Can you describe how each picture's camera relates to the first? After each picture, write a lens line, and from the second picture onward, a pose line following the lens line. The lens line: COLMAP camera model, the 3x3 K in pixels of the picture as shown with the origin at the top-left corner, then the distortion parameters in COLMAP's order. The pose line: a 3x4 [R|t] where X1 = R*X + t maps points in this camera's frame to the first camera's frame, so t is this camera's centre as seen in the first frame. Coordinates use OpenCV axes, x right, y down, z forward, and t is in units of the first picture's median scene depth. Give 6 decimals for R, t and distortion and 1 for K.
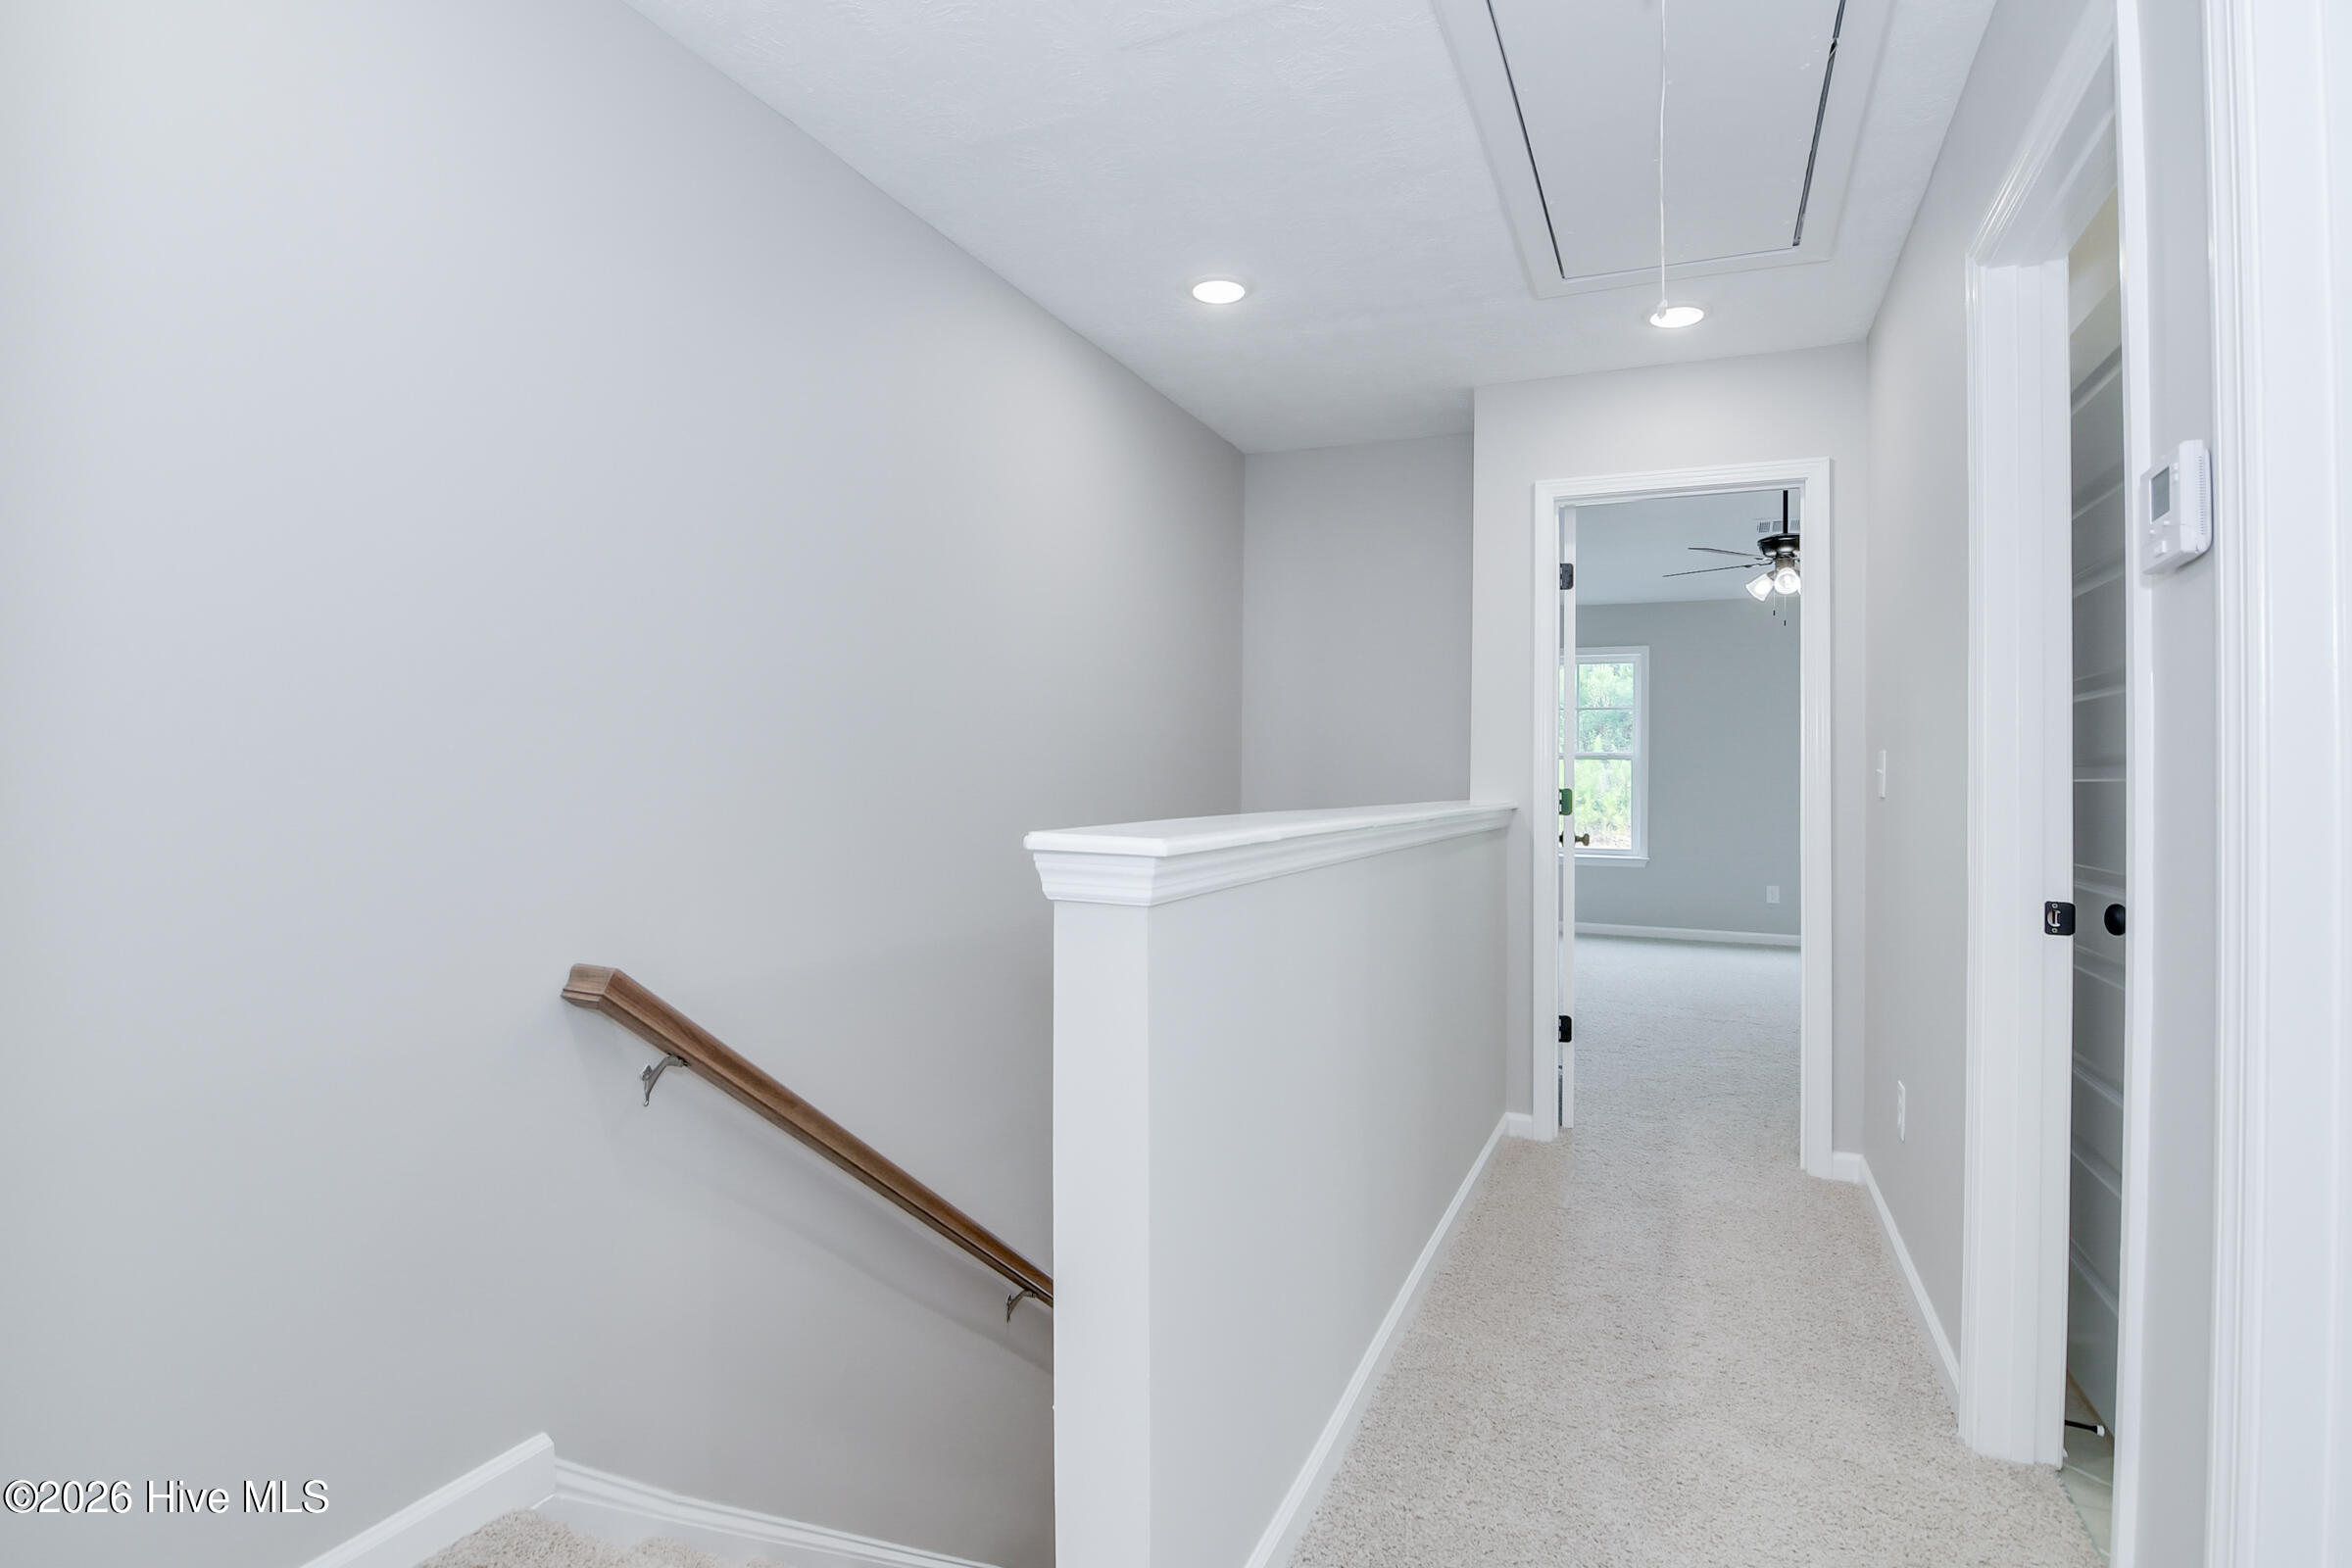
lens RADIAL K [[1153.0, 0, 1168.1], [0, 1153.0, 781.1], [0, 0, 1]] dist [-0.018916, -0.004999]
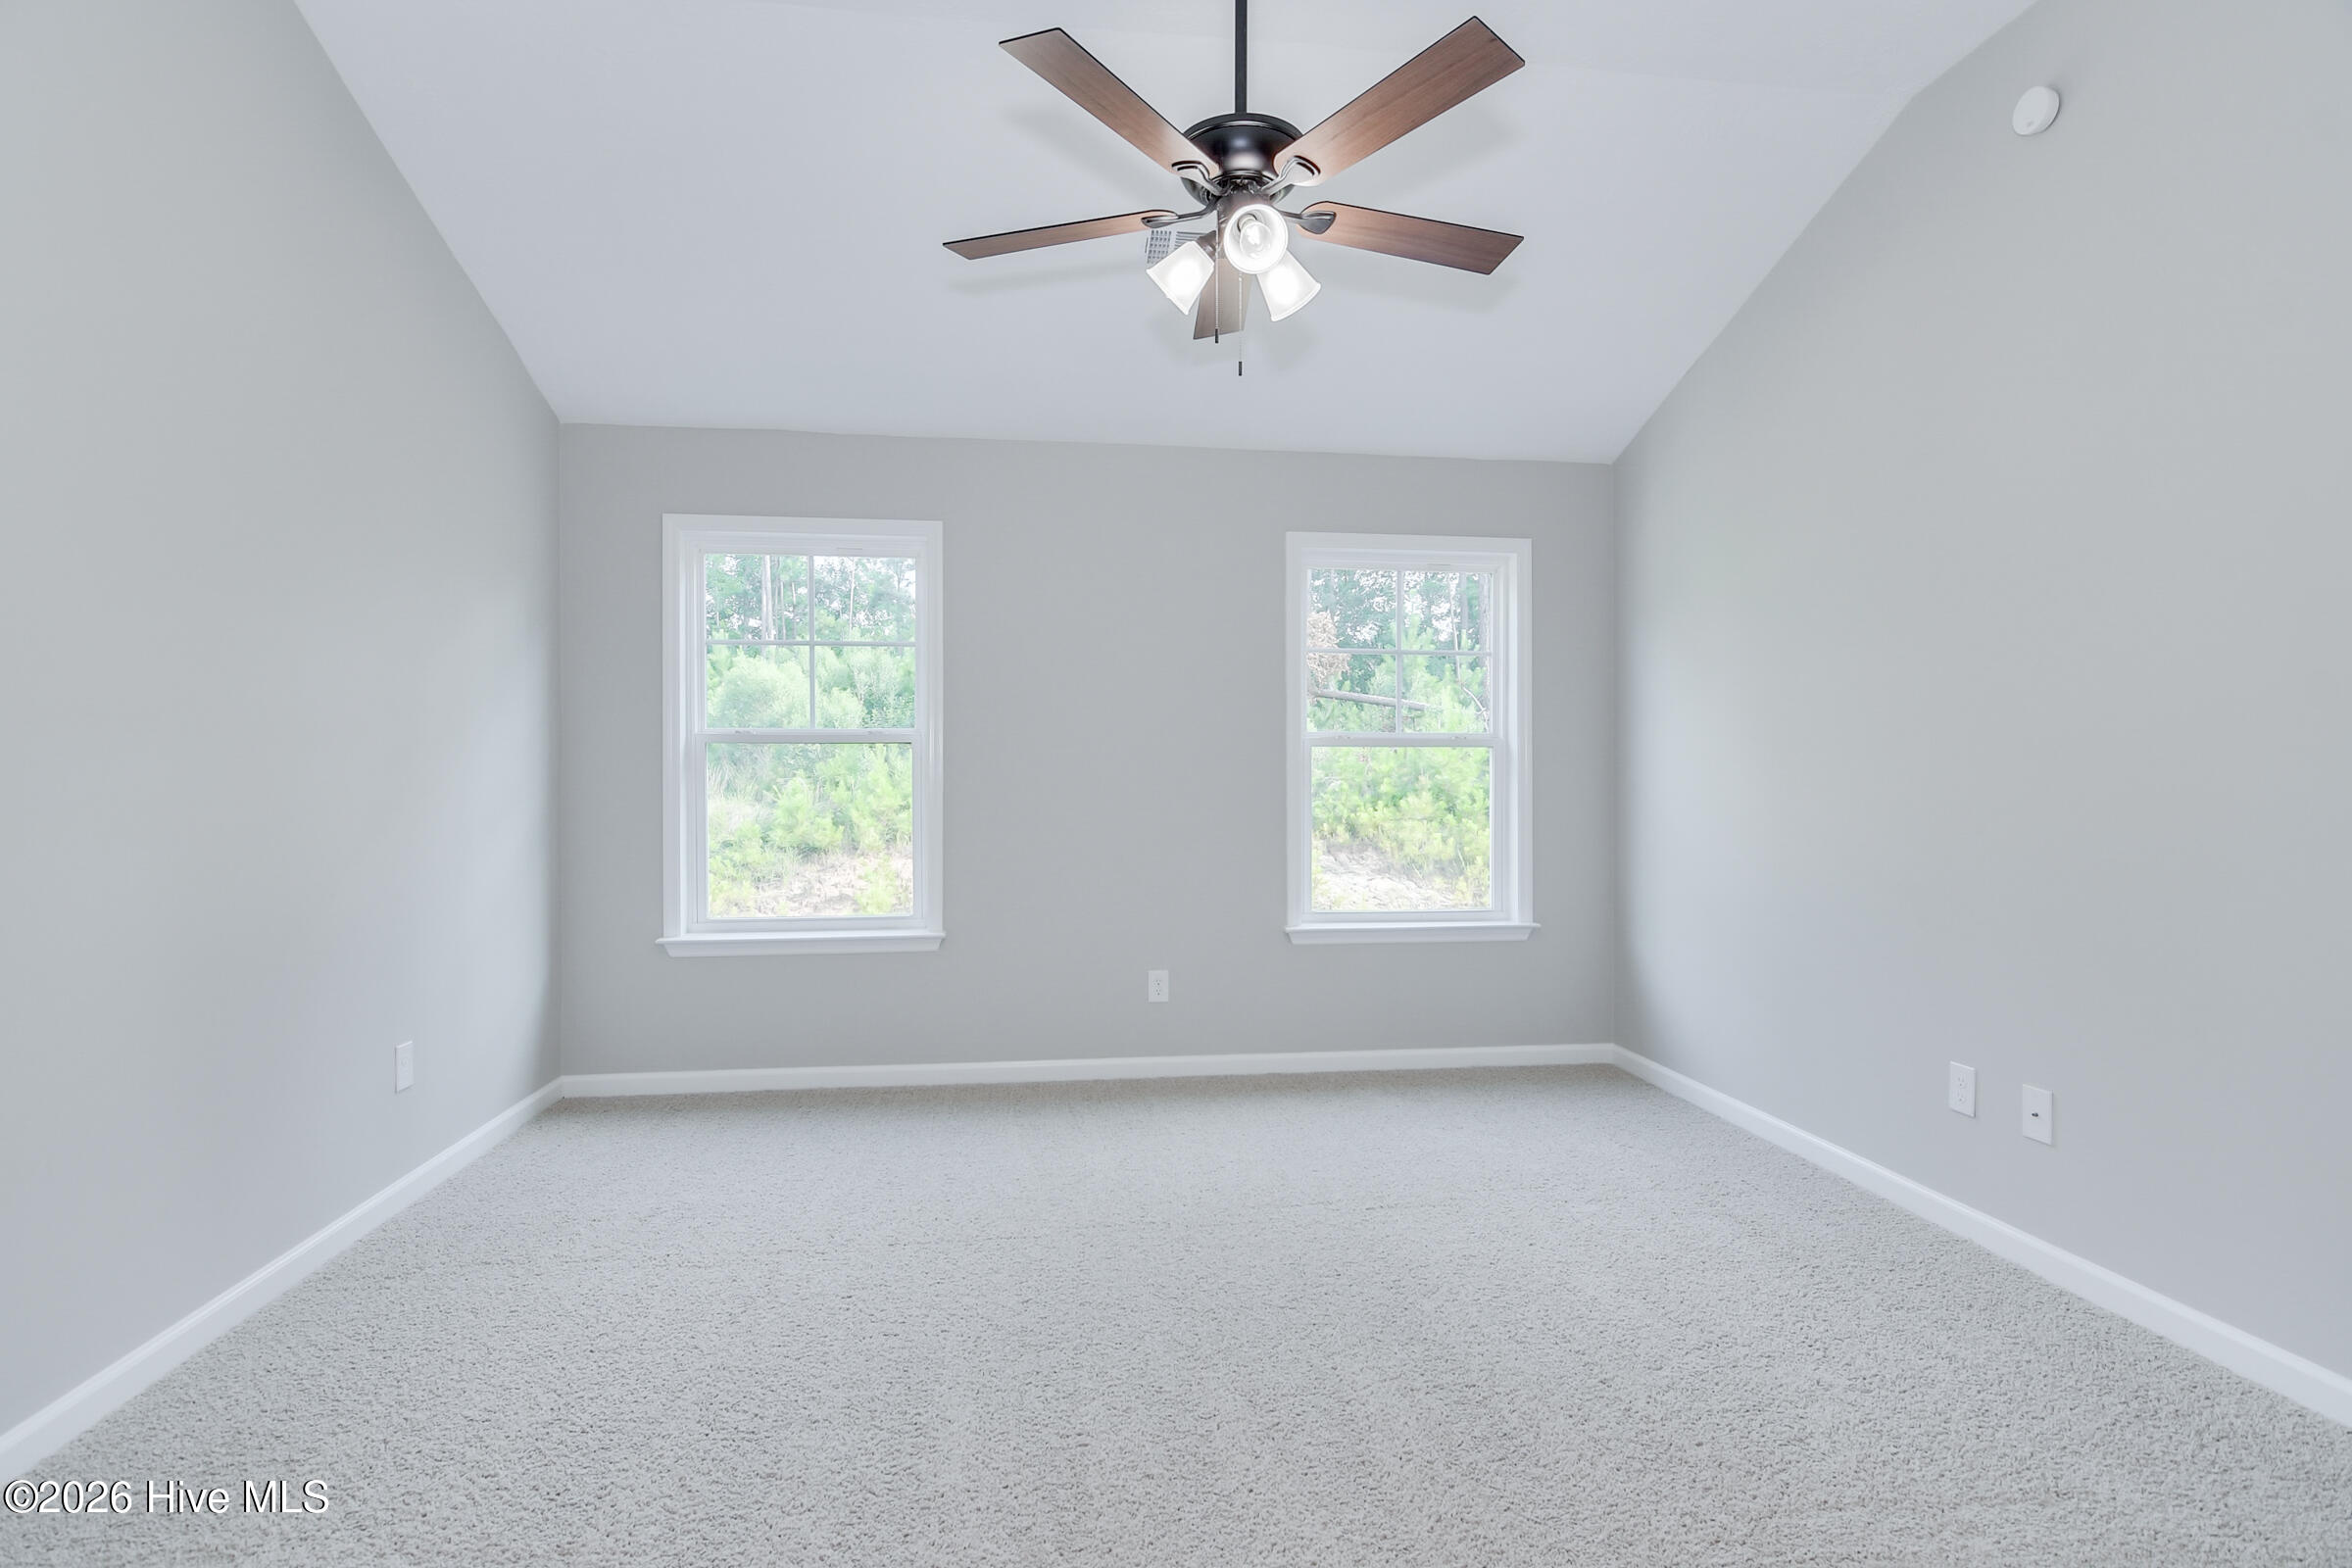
lens RADIAL K [[1153.0, 0, 1168.6], [0, 1153.0, 774.1], [0, 0, 1]] dist [-0.018916, -0.004999]
pose [[0.850813, -0.008847, 0.525394, 0.314922], [0.010180, 0.999948, 0.000354, -0.004219], [-0.525370, 0.005047, 0.850859, 0.685286]]
